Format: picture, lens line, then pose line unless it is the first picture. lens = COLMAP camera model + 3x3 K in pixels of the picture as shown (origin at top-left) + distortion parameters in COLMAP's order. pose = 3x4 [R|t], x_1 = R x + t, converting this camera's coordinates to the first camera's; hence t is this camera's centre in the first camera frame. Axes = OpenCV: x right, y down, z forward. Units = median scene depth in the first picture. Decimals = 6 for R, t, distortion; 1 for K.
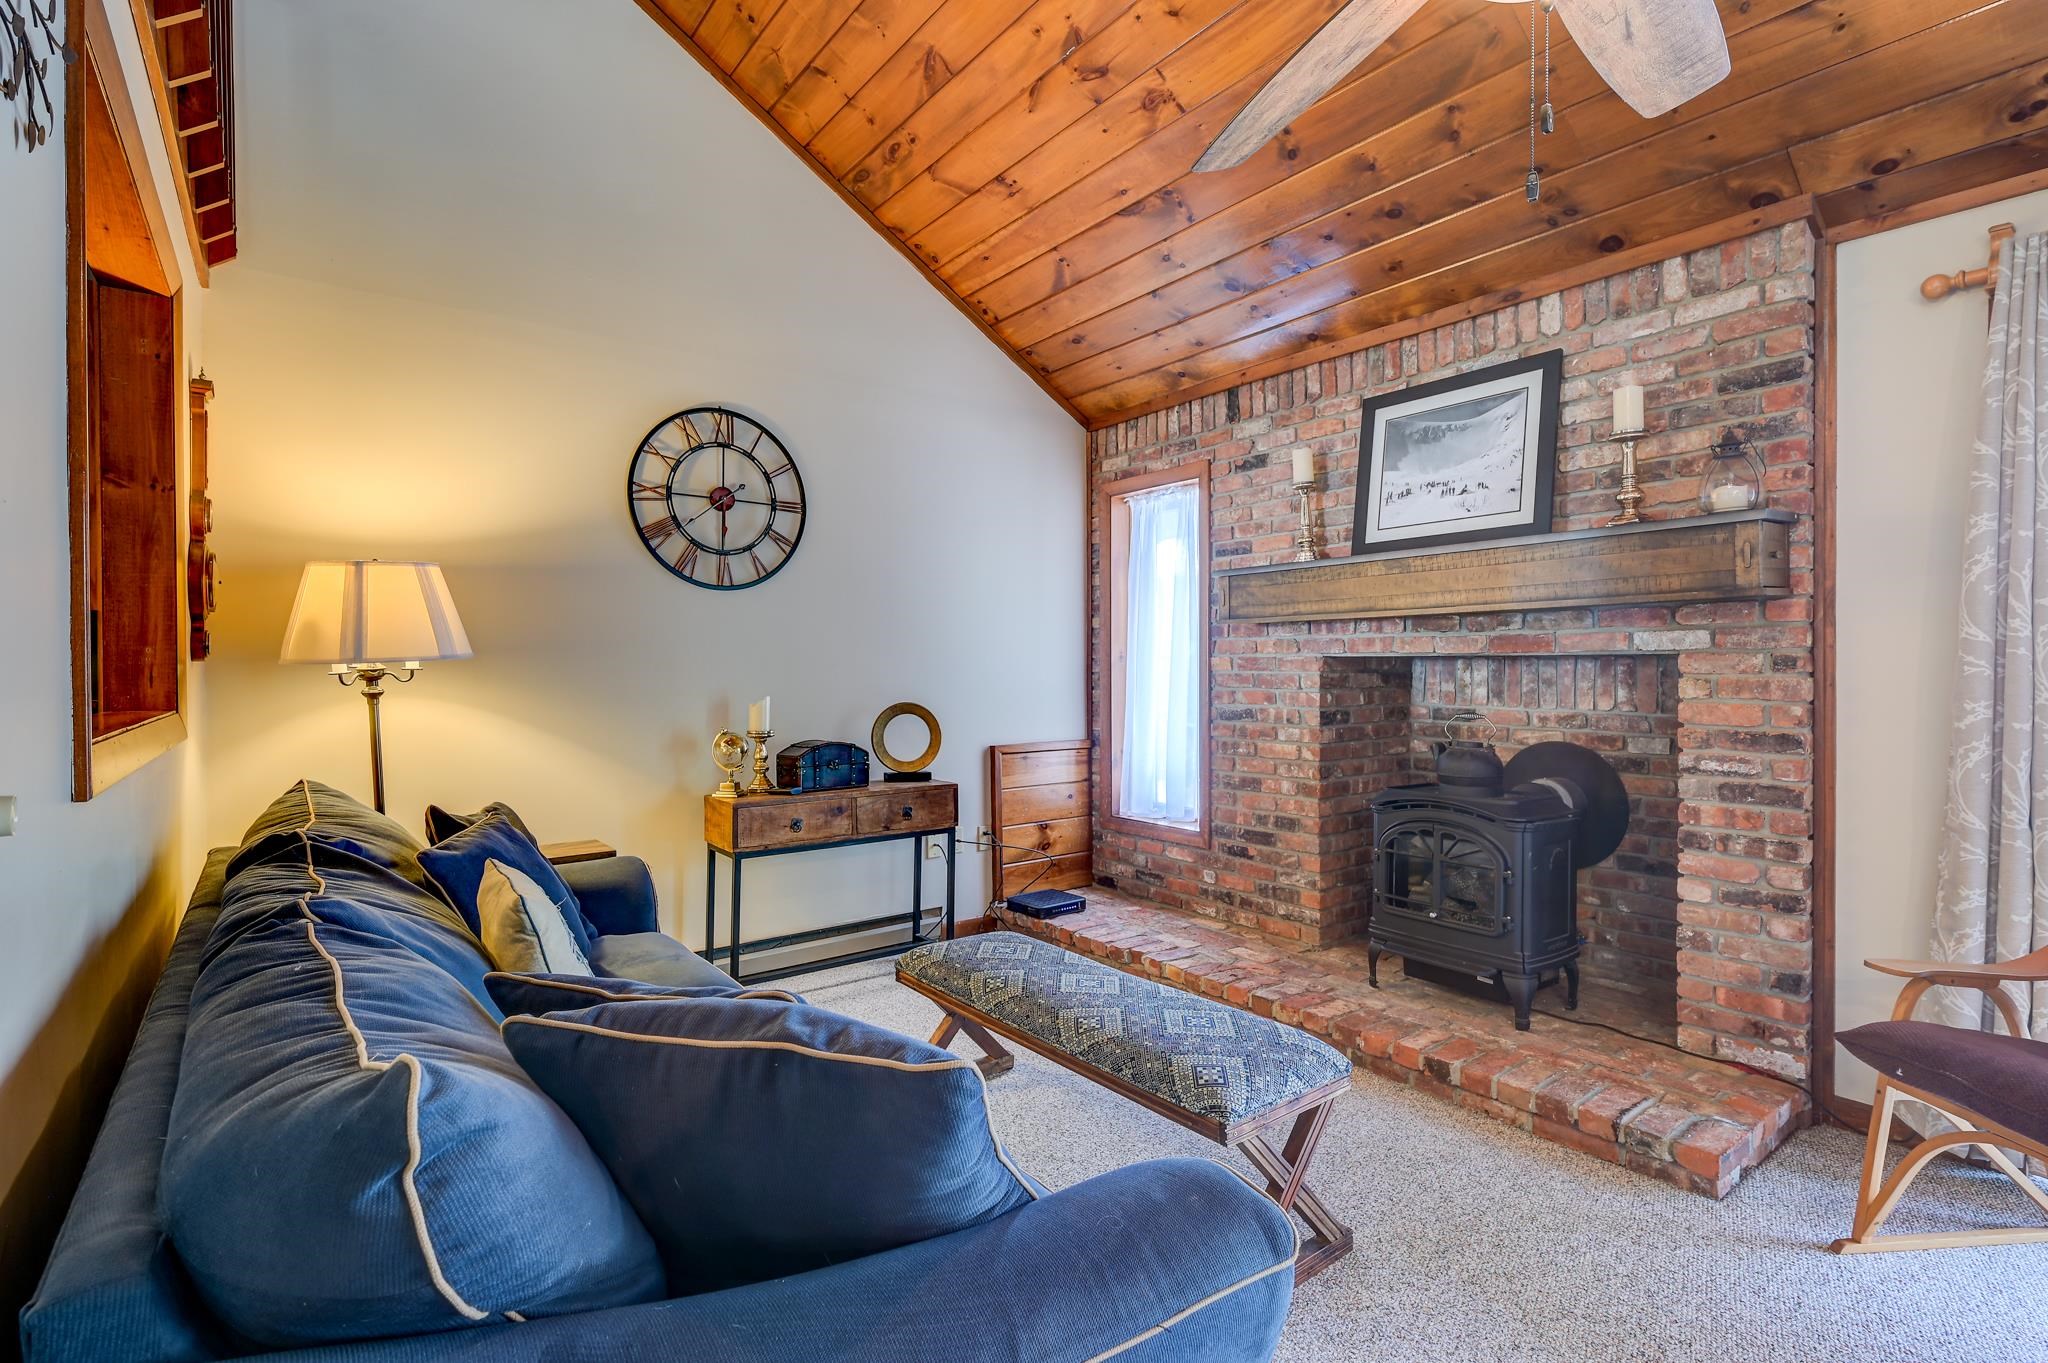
lens RADIAL K [[969.5, 0, 1028.6], [0, 969.5, 677.1], [0, 0, 1]] dist [0.002961, 0.000264]
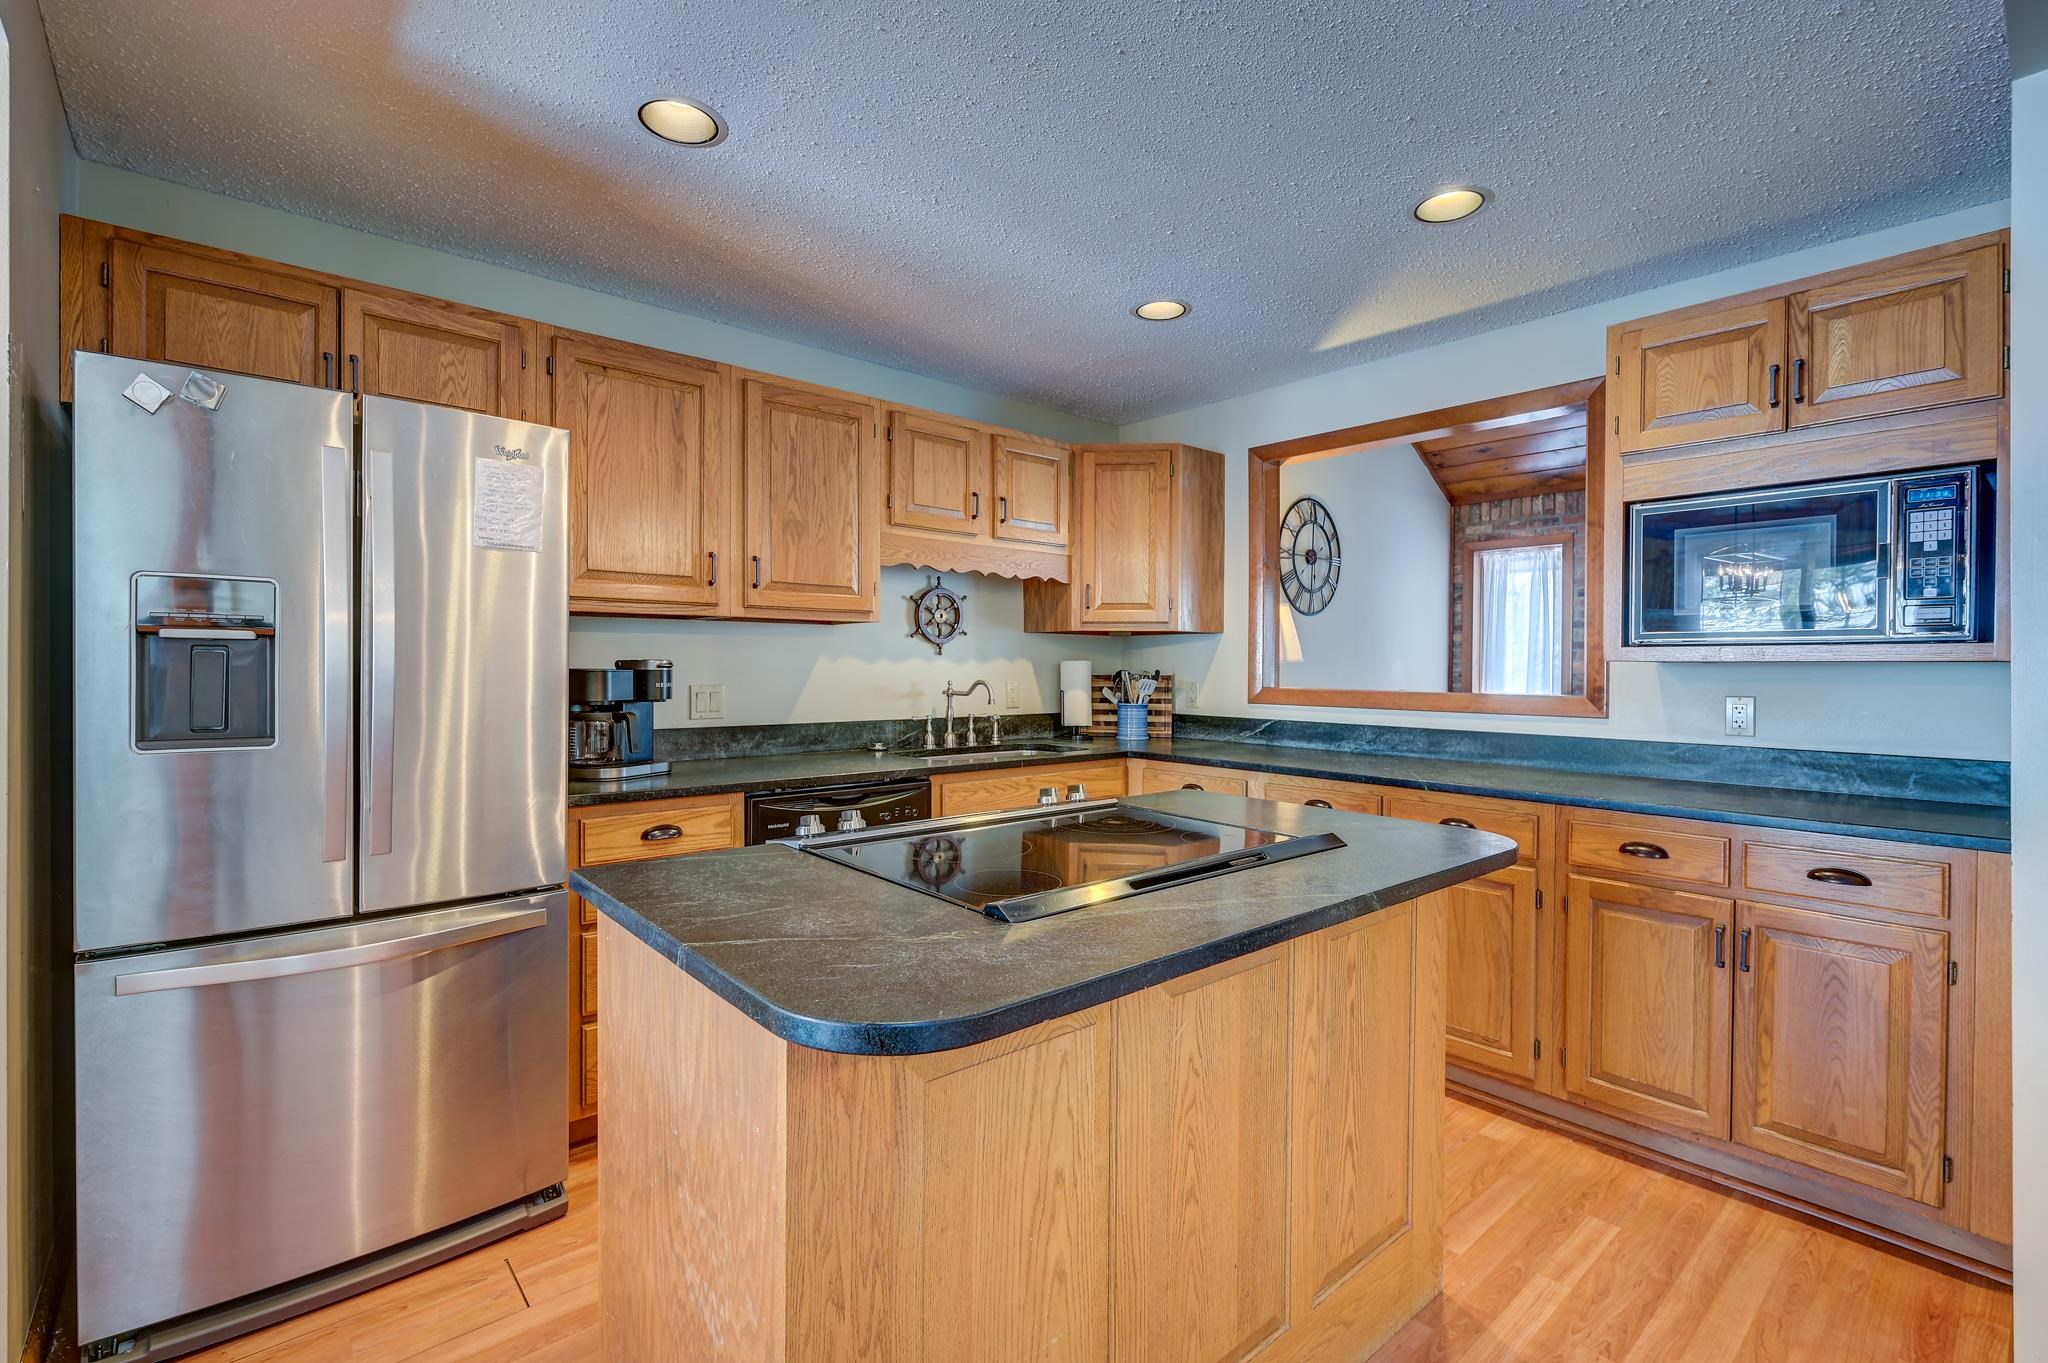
lens RADIAL K [[908.2, 0, 1024.0], [0, 908.2, 681.5], [0, 0, 1]] dist [-0.001200, 0.000069]
pose [[0.997662, 0.009591, 0.067667, -0.912322], [-0.010087, 0.999925, 0.006996, 0.010334], [-0.067595, -0.007663, 0.997683, -0.437629]]
